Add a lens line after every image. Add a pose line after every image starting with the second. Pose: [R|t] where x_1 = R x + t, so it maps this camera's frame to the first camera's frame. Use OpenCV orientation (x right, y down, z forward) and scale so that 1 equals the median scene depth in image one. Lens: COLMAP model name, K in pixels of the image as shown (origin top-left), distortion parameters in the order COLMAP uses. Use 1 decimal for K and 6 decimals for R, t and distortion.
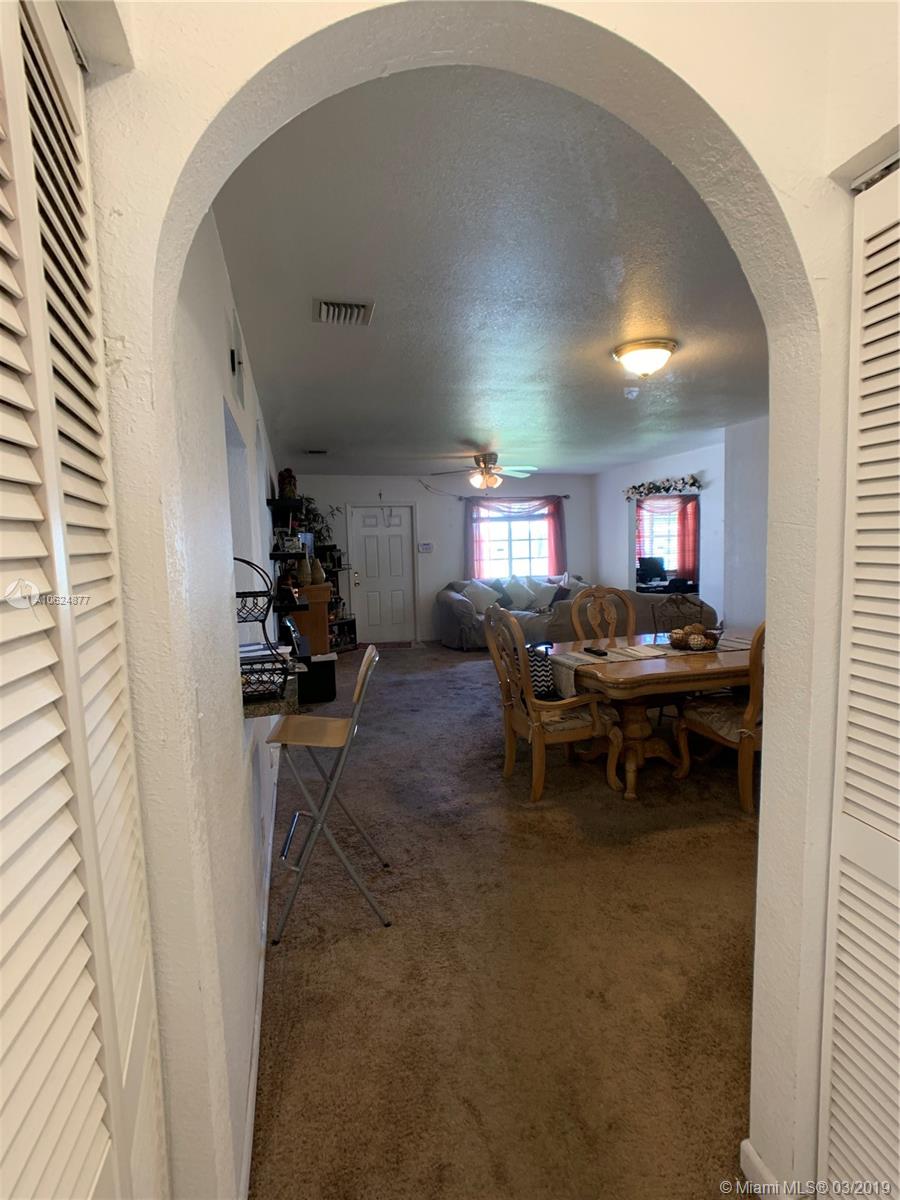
lens RADIAL K [[593.3, 0, 450.0], [0, 593.3, 600.0], [0, 0, 1]] dist [-0.001607, 0.000055]
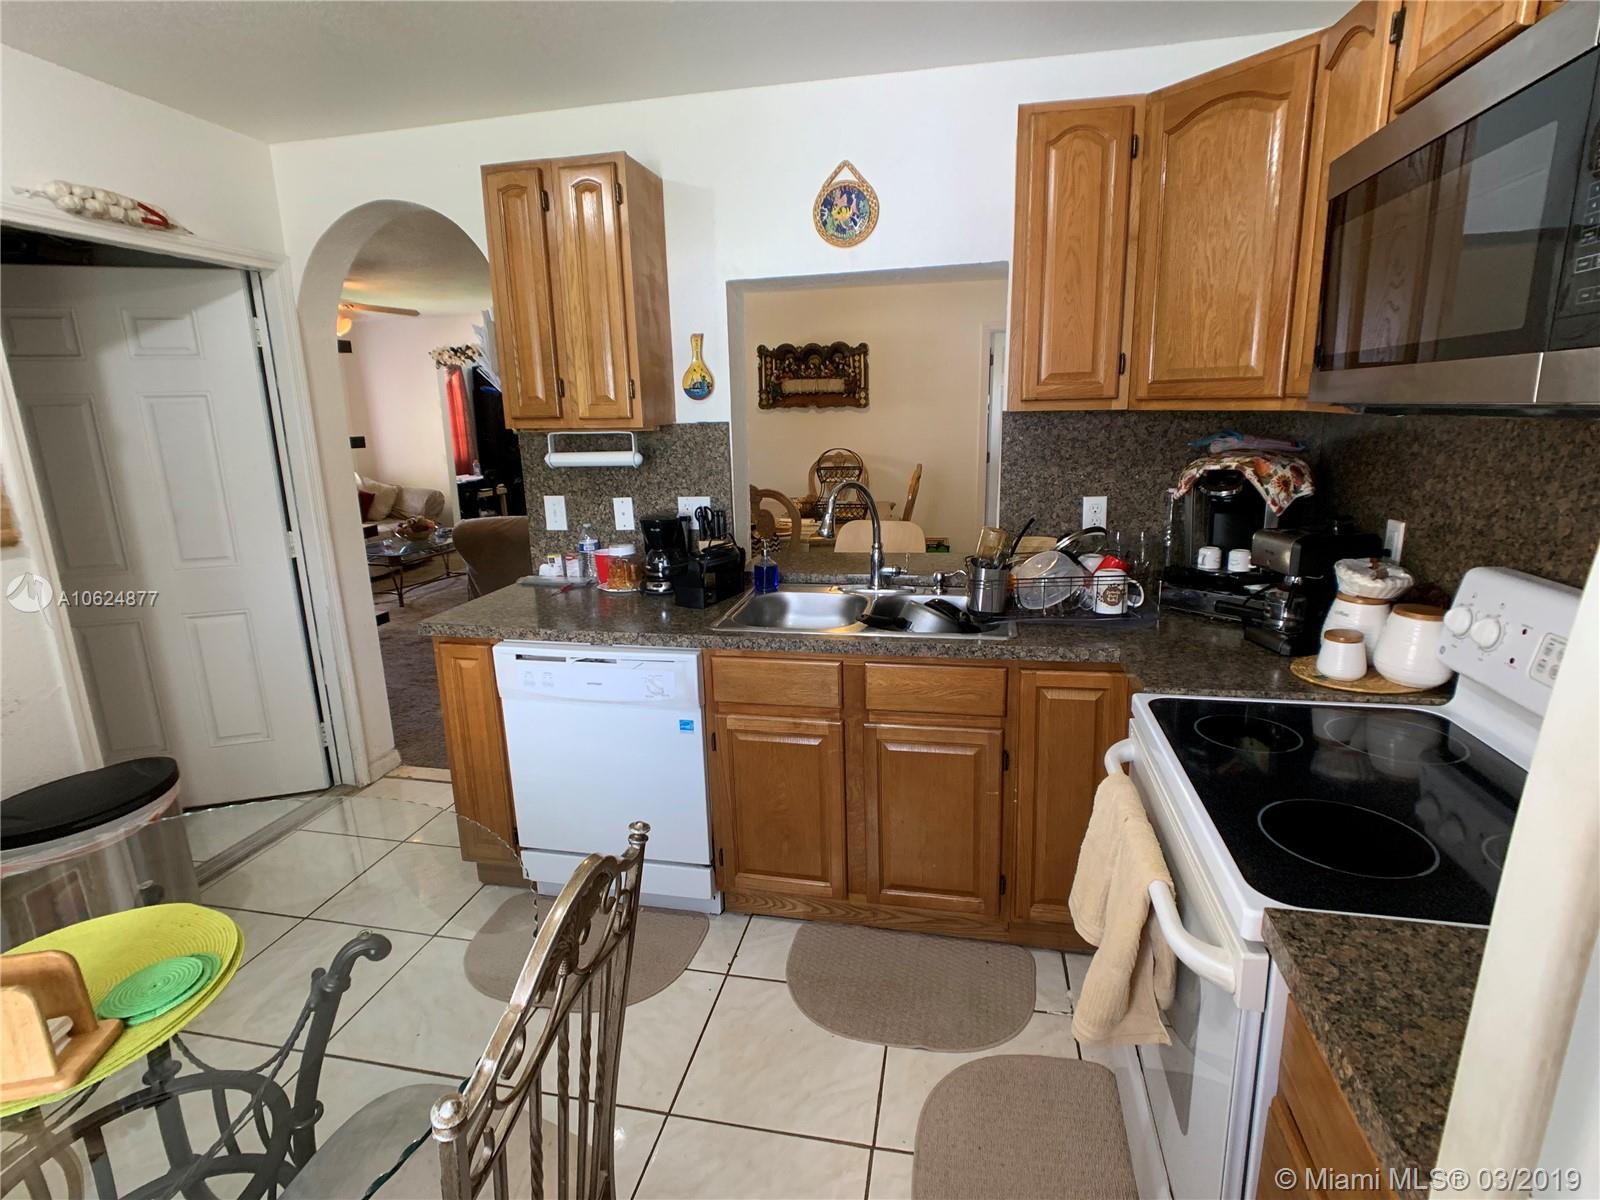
lens RADIAL K [[796.6, 0, 806.5], [0, 796.6, 593.3], [0, 0, 1]] dist [-0.012446, 0.000737]
pose [[0.441132, -0.180797, 0.879042, -0.642210], [0.091052, 0.983459, 0.156581, -0.006535], [-0.892812, 0.010965, 0.450297, 0.232376]]
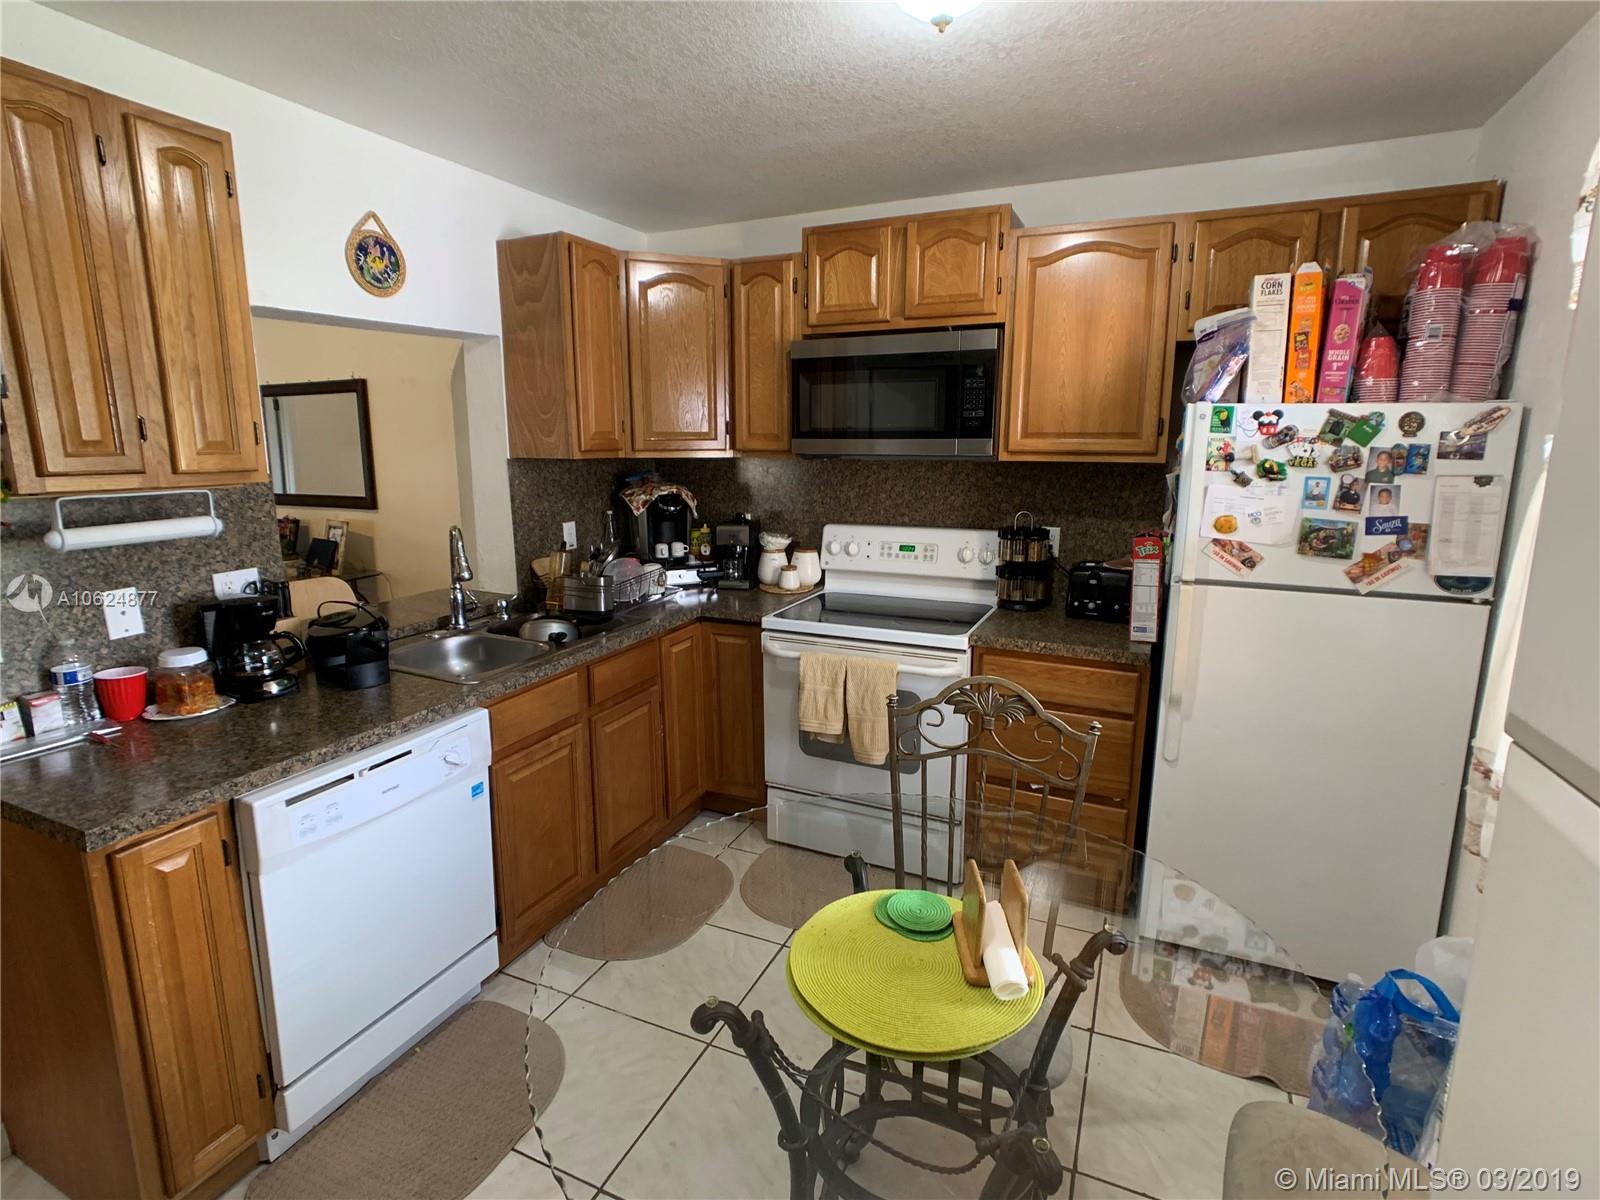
lens RADIAL K [[791.8, 0, 799.8], [0, 791.8, 585.6], [0, 0, 1]] dist [-0.007491, -0.011075]
pose [[-0.777780, -0.081196, 0.623270, -0.674986], [0.086948, 0.968188, 0.234633, -0.054201], [-0.622493, 0.236685, -0.745978, 0.645186]]
